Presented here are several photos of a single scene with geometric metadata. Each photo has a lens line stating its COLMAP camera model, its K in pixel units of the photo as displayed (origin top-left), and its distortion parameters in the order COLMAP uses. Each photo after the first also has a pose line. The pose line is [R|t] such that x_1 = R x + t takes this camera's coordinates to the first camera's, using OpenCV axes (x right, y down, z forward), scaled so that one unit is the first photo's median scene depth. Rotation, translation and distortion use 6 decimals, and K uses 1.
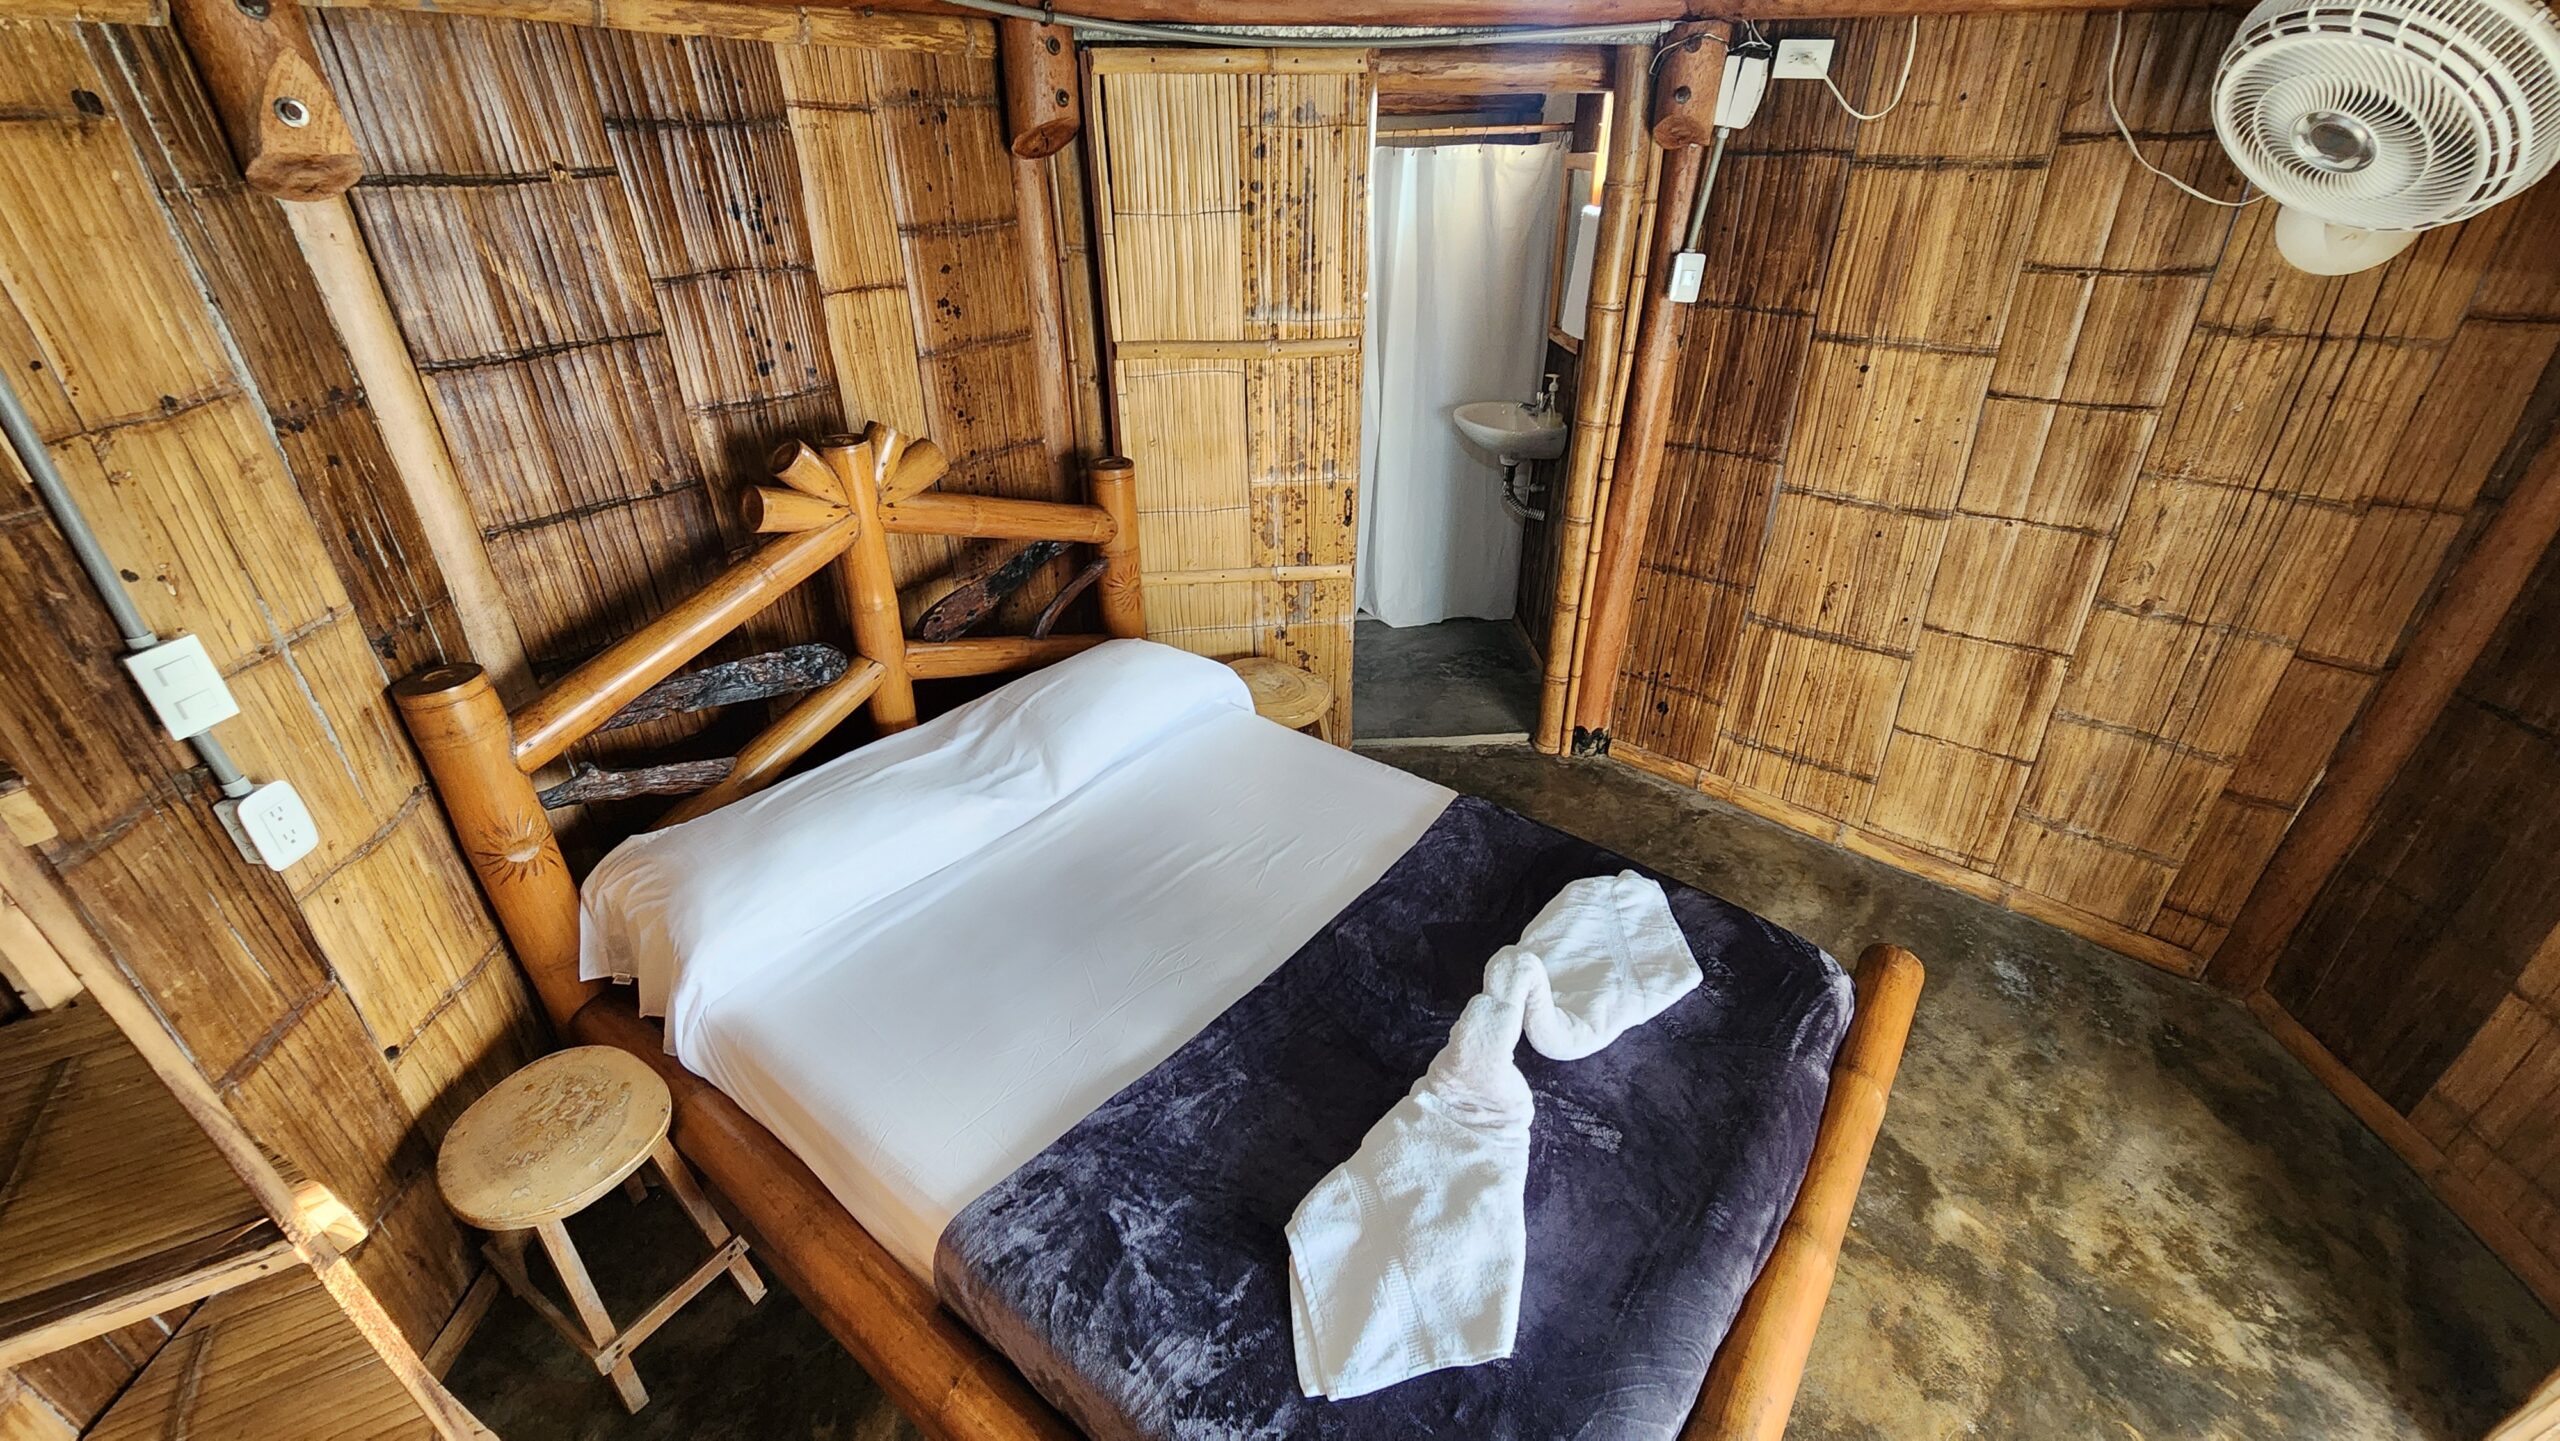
lens RADIAL K [[1059.2, 0, 1282.4], [0, 1059.2, 715.1], [0, 0, 1]] dist [-0.002155, 0.001414]
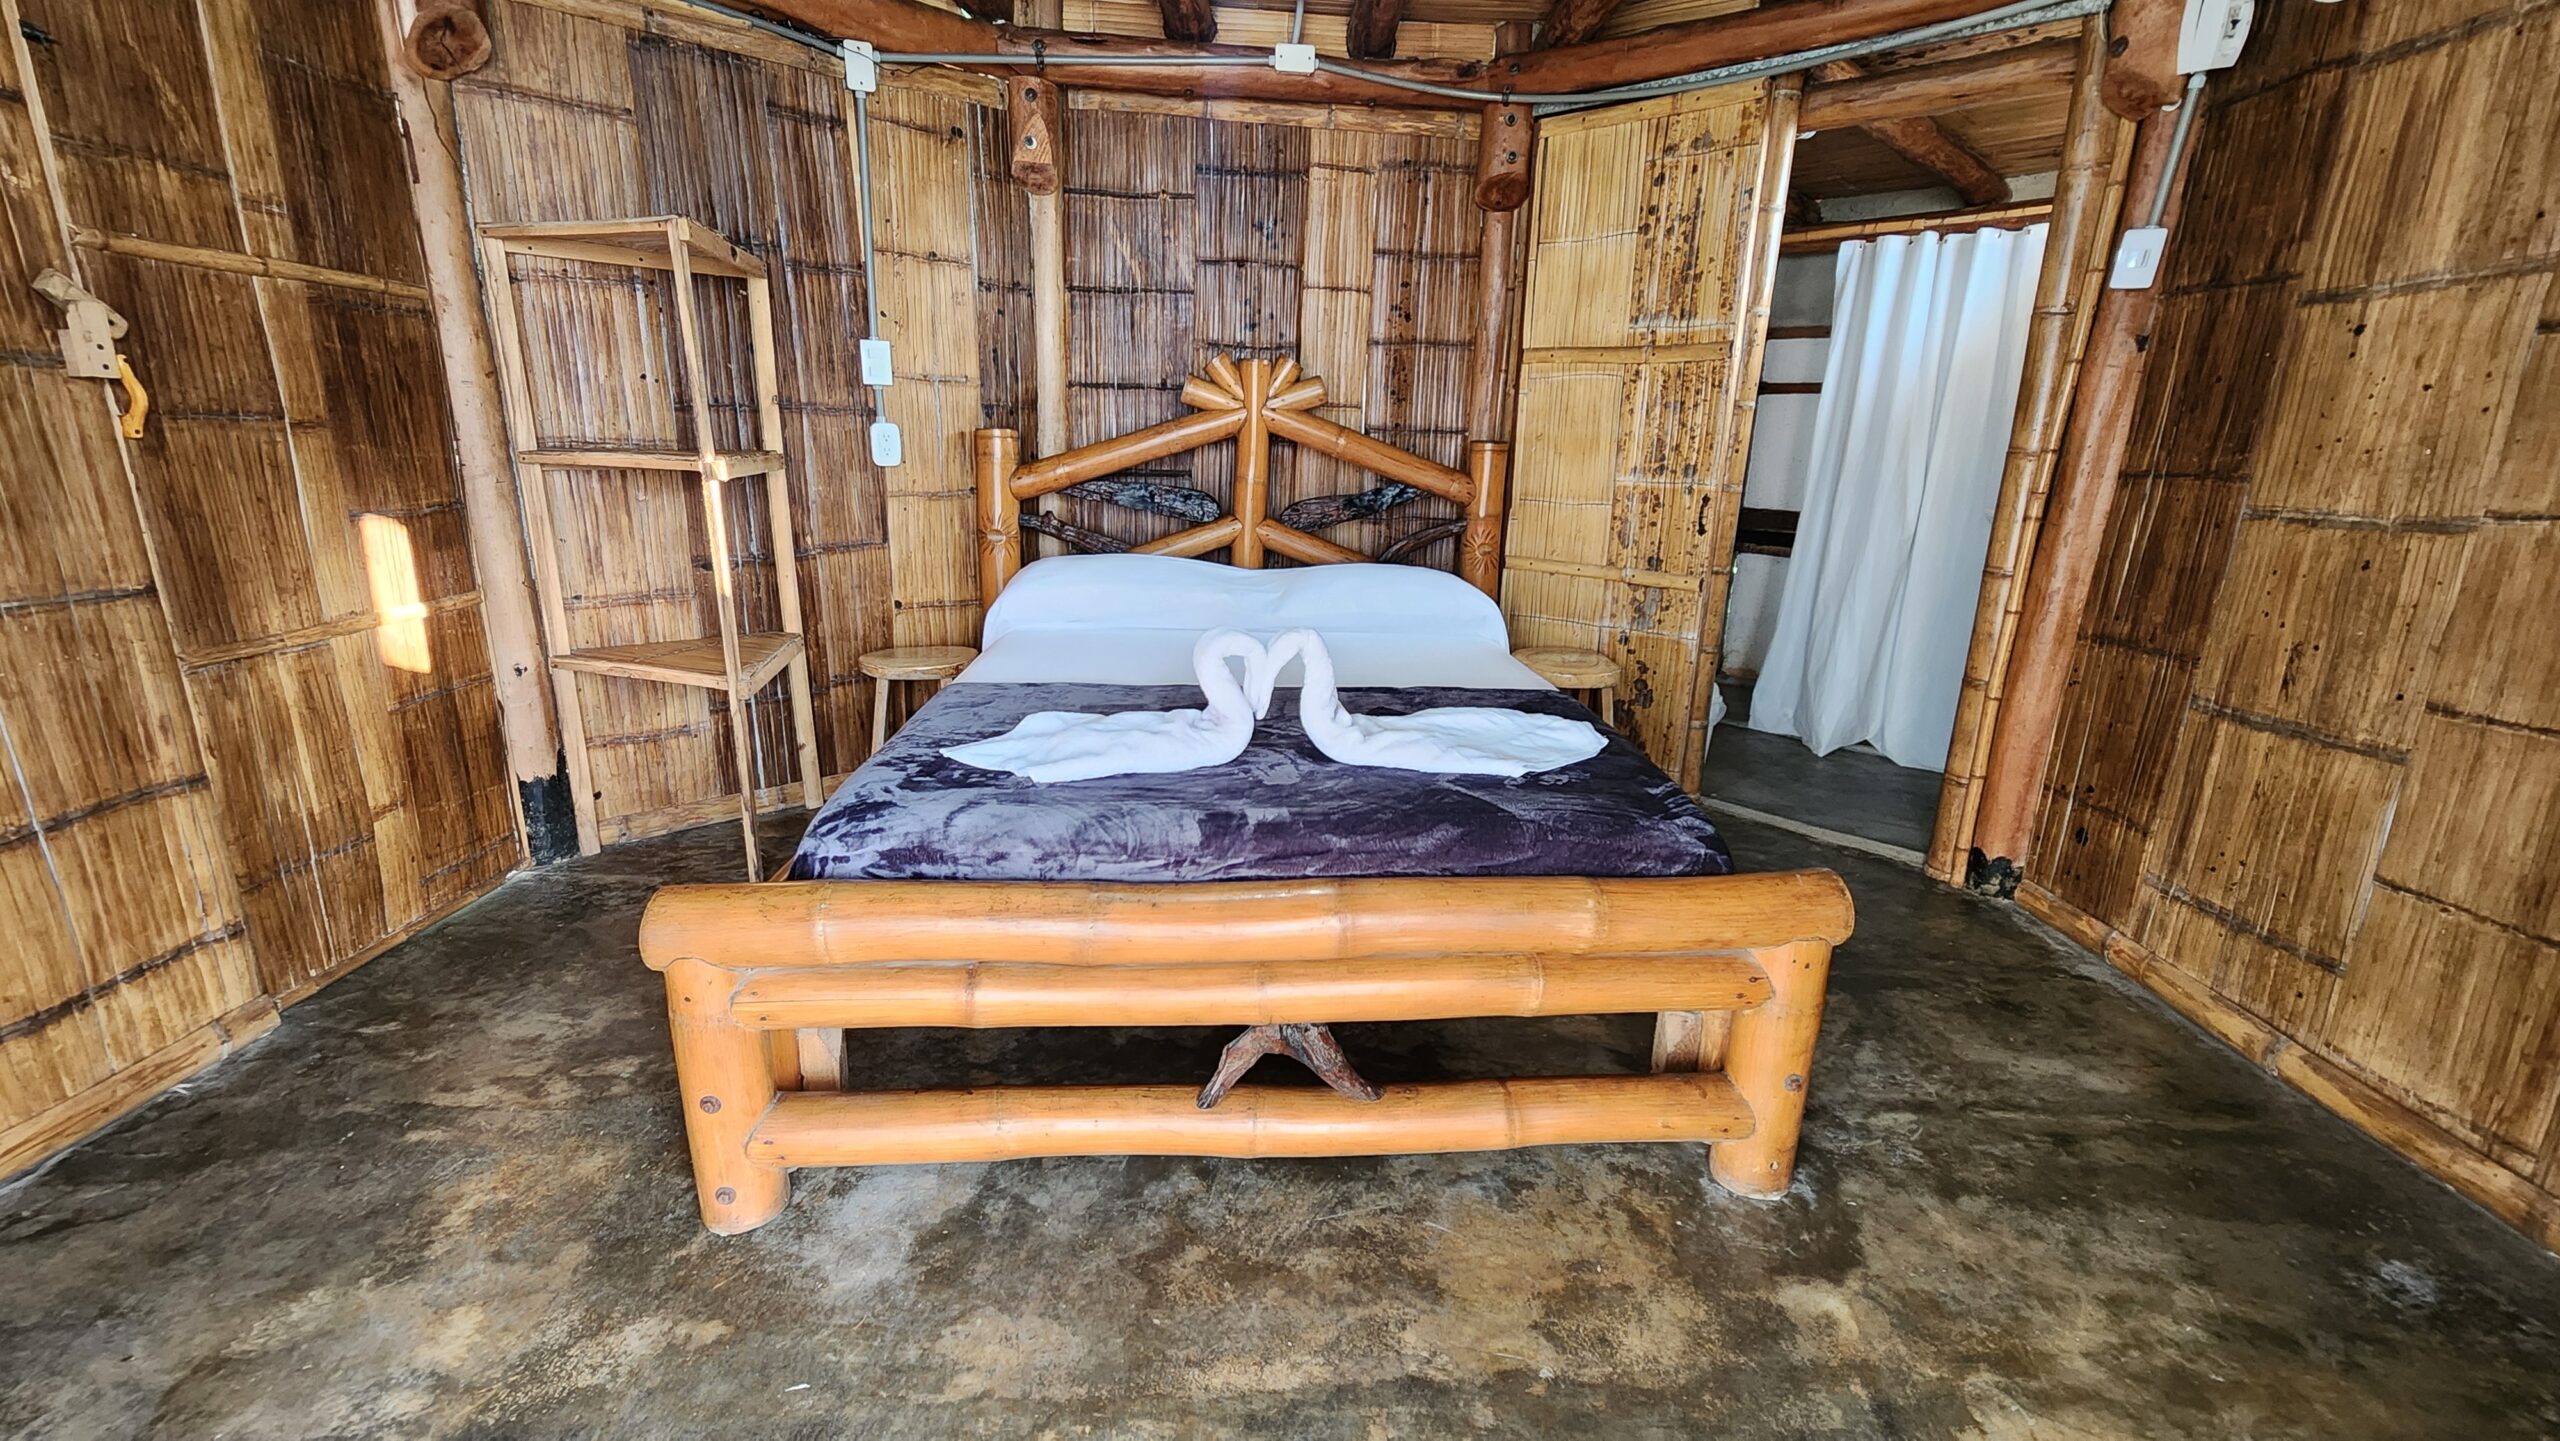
lens RADIAL K [[1059.2, 0, 1281.7], [0, 1059.2, 724.3], [0, 0, 1]] dist [-0.002155, 0.001414]
pose [[0.660405, 0.217950, -0.718584, 0.611717], [-0.396531, 0.913866, -0.087246, 0.250977], [0.637675, 0.342559, 0.689945, 0.134592]]
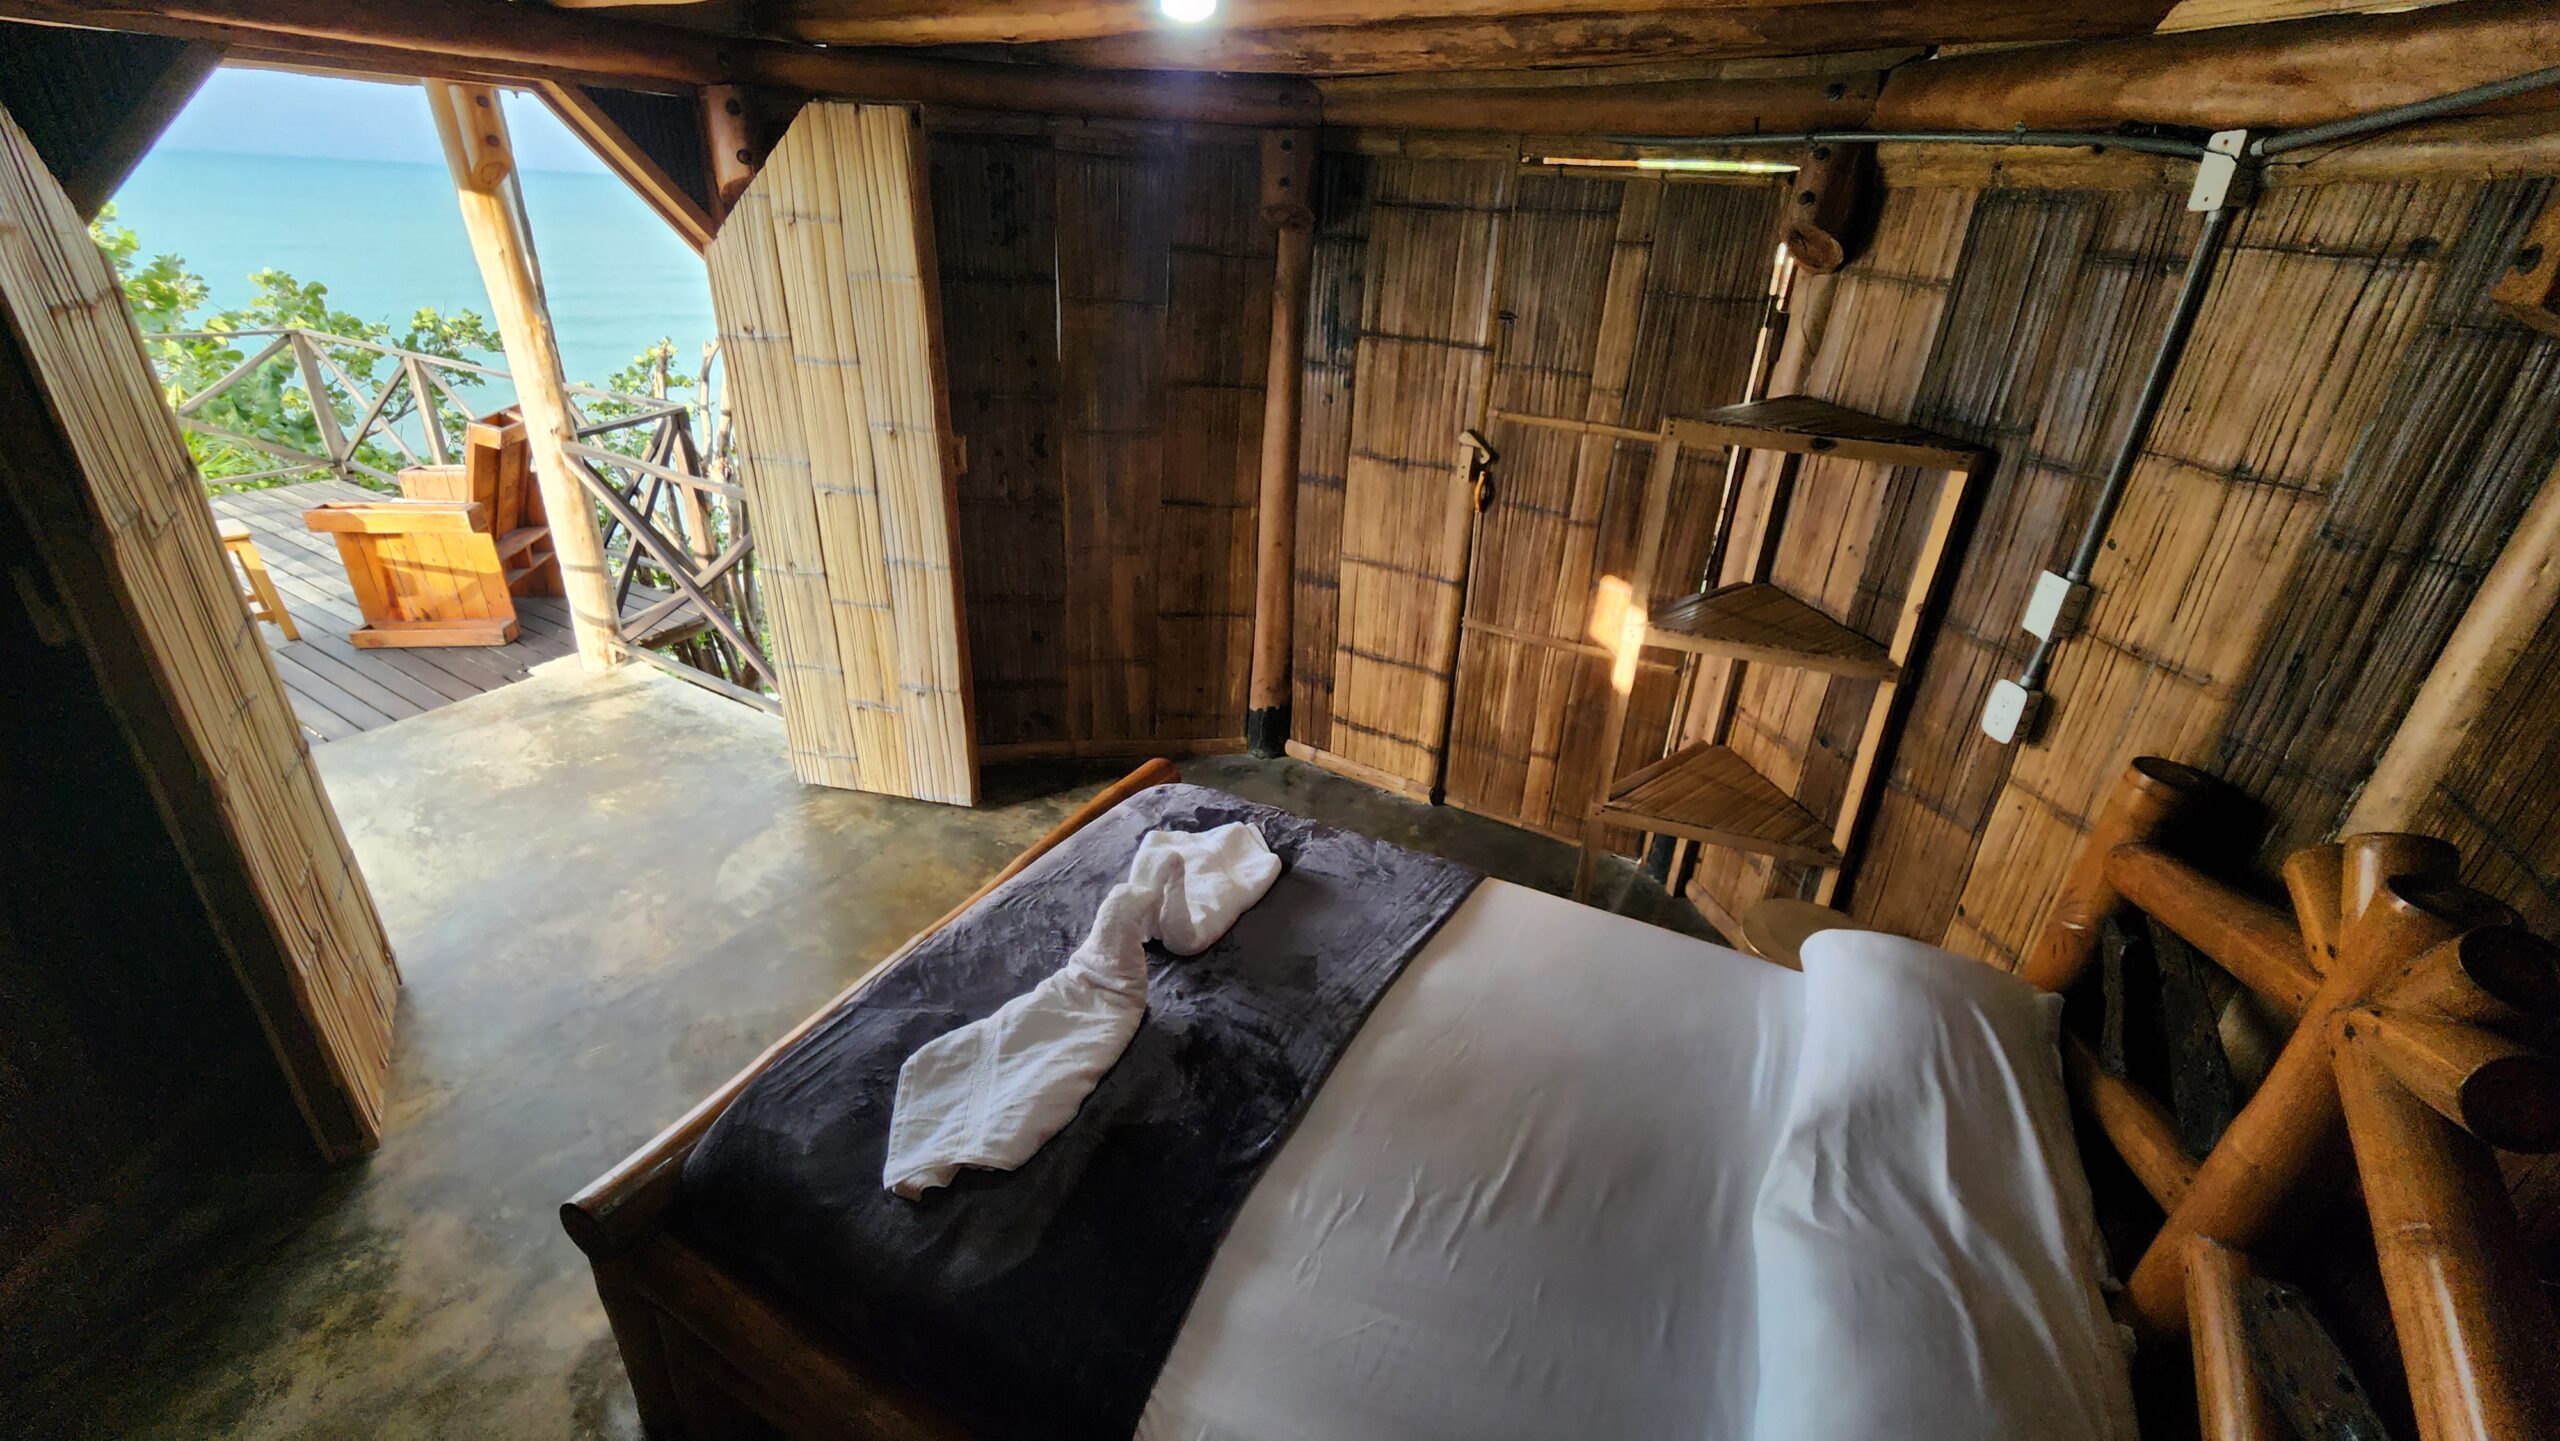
lens RADIAL K [[1059.2, 0, 1279.0], [0, 1059.2, 720.7], [0, 0, 1]] dist [-0.002155, 0.001414]
pose [[-0.978435, 0.042611, -0.202112, 0.164353], [-0.144761, 0.556523, 0.818124, -0.487008], [0.147341, 0.829739, -0.538353, 0.865227]]
